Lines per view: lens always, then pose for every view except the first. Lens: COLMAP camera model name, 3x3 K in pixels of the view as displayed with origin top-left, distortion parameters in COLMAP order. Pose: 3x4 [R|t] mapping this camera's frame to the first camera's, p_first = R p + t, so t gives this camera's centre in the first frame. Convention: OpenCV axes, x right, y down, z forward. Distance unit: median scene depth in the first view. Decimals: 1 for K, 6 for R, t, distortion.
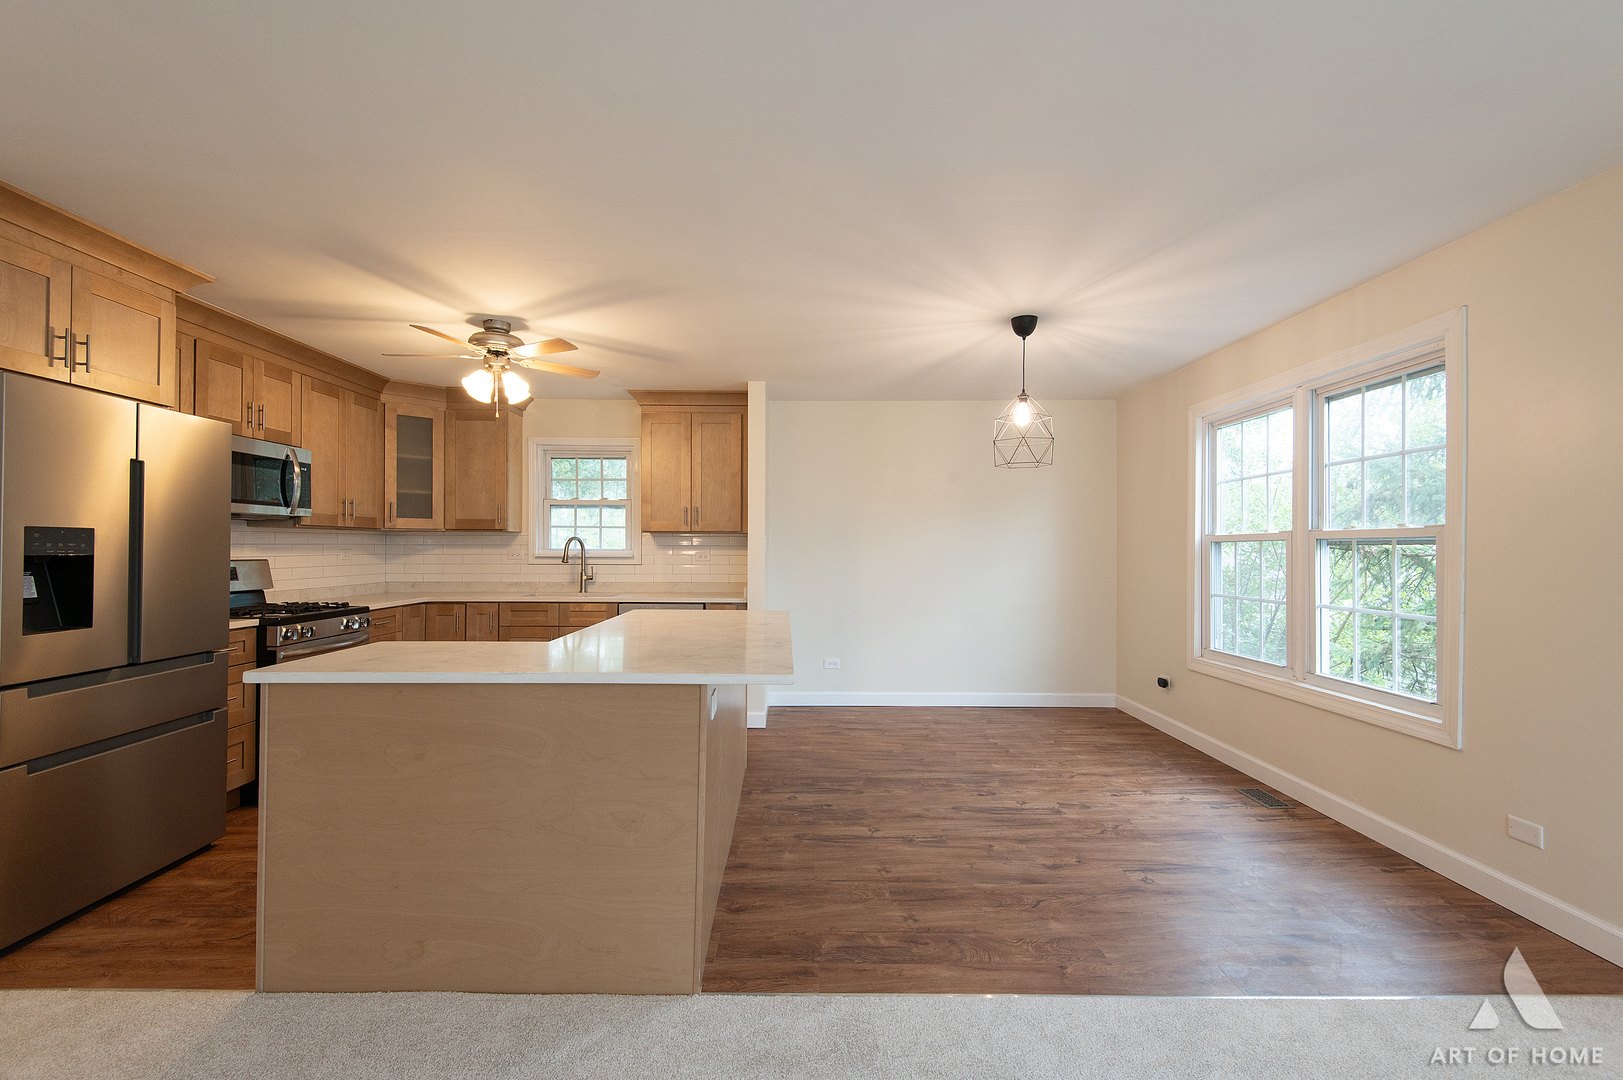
lens RADIAL K [[731.0, 0, 814.6], [0, 731.0, 545.0], [0, 0, 1]] dist [0.004285, -0.002501]
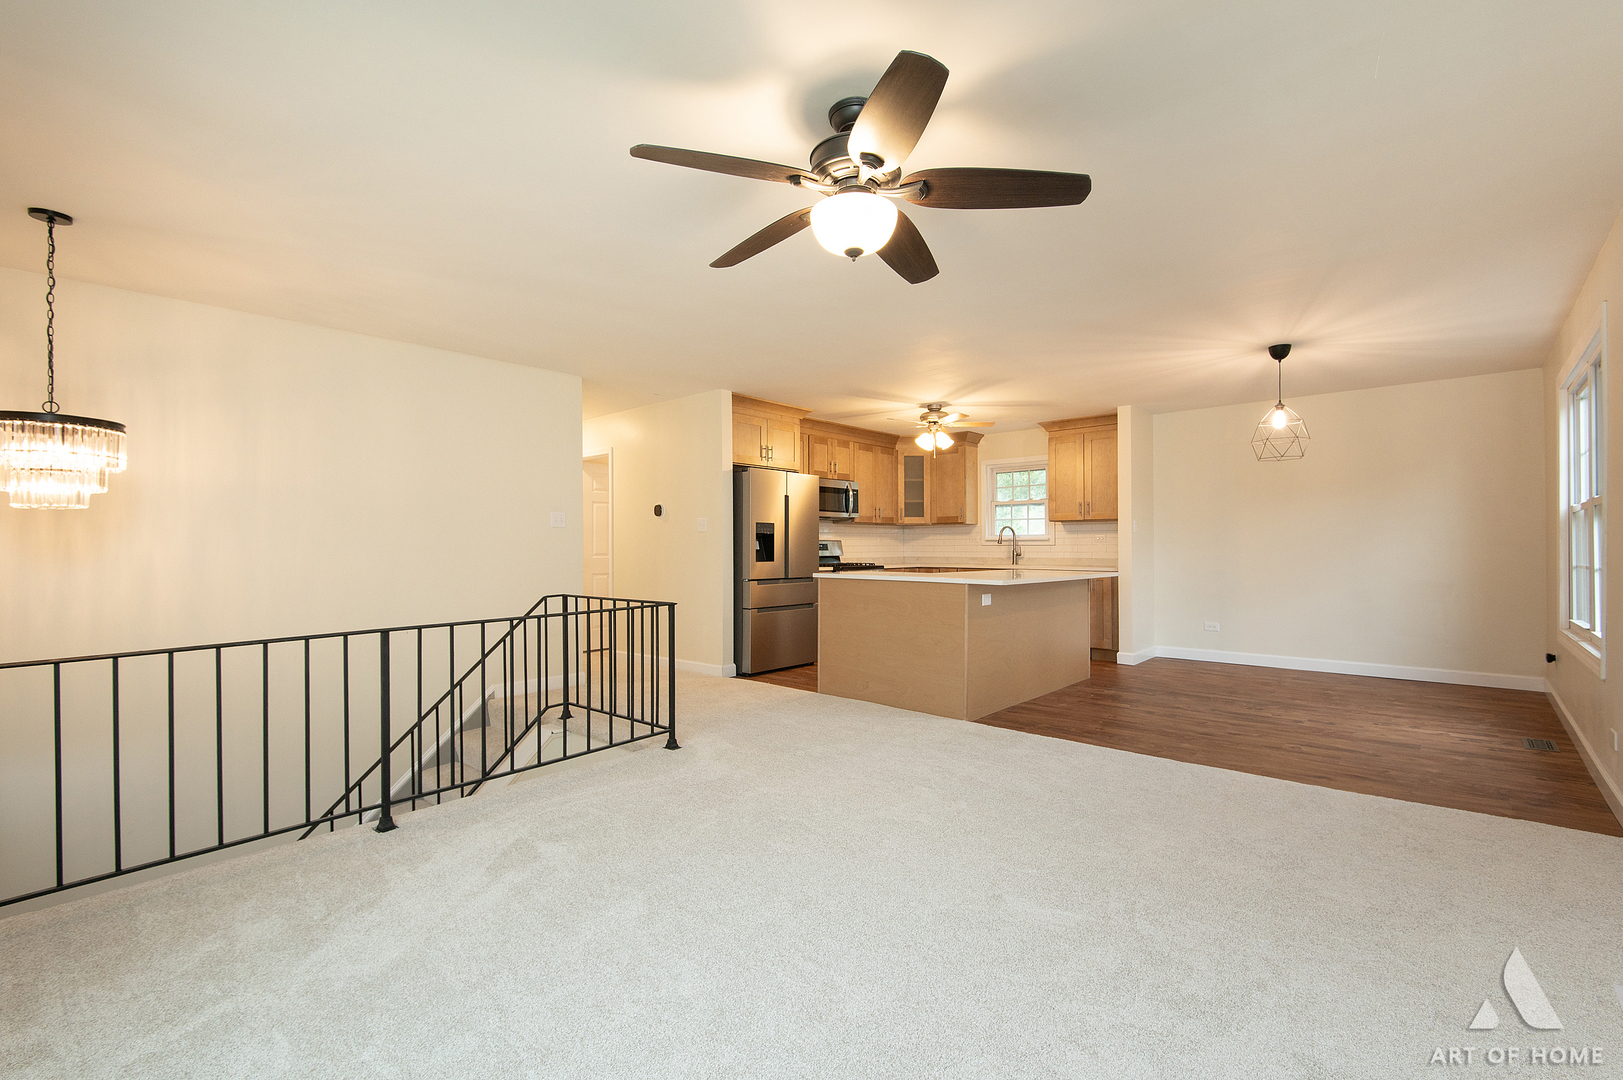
lens RADIAL K [[731.0, 0, 808.8], [0, 731.0, 544.4], [0, 0, 1]] dist [0.004285, -0.002501]
pose [[0.739124, -0.010471, -0.673488, 0.467669], [0.010635, 0.999936, -0.003875, 0.034501], [0.673485, -0.004298, 0.739188, -0.458234]]
